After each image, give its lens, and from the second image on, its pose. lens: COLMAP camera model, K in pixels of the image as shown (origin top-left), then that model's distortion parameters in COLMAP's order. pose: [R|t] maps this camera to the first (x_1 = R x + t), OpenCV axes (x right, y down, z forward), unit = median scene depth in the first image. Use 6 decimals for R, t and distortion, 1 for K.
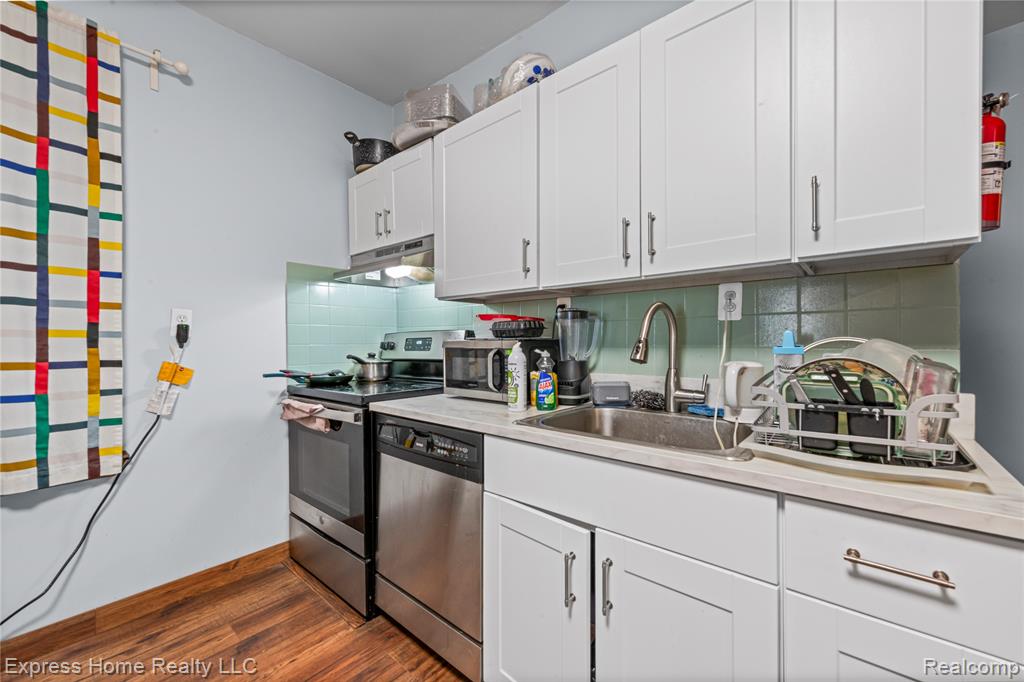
lens RADIAL K [[410.8, 0, 512.3], [0, 410.8, 342.5], [0, 0, 1]] dist [0.016673, -0.003758]
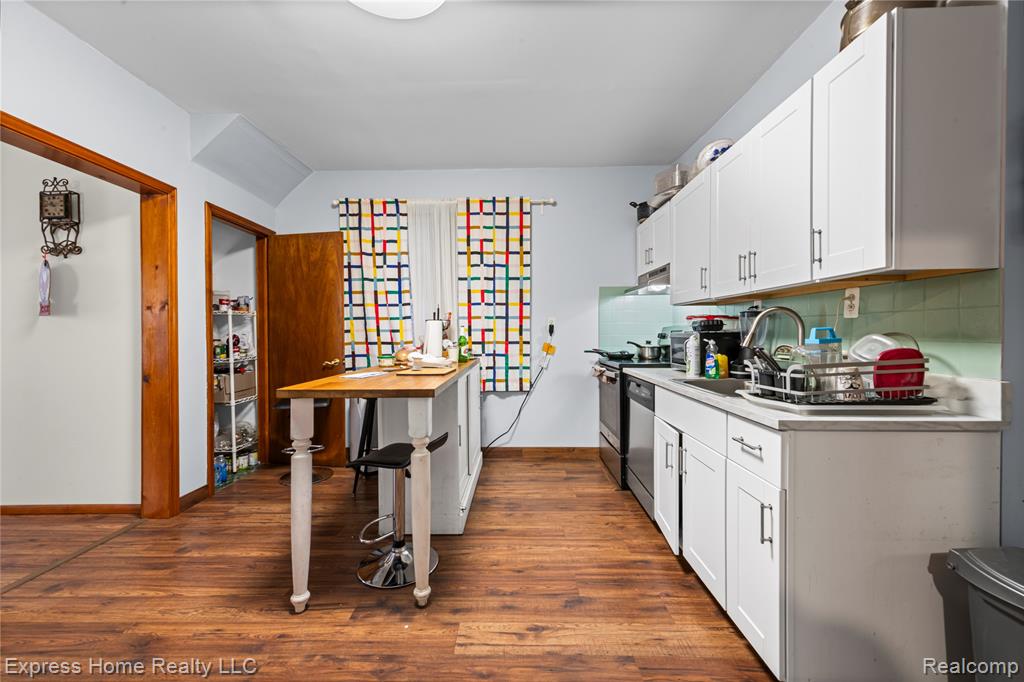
lens RADIAL K [[401.2, 0, 510.7], [0, 401.2, 334.5], [0, 0, 1]] dist [0.004567, -0.000088]
pose [[0.639679, 0.006117, -0.768618, 0.690882], [-0.001495, 0.999976, 0.006713, -0.008694], [0.768641, -0.003145, 0.639673, -0.489901]]
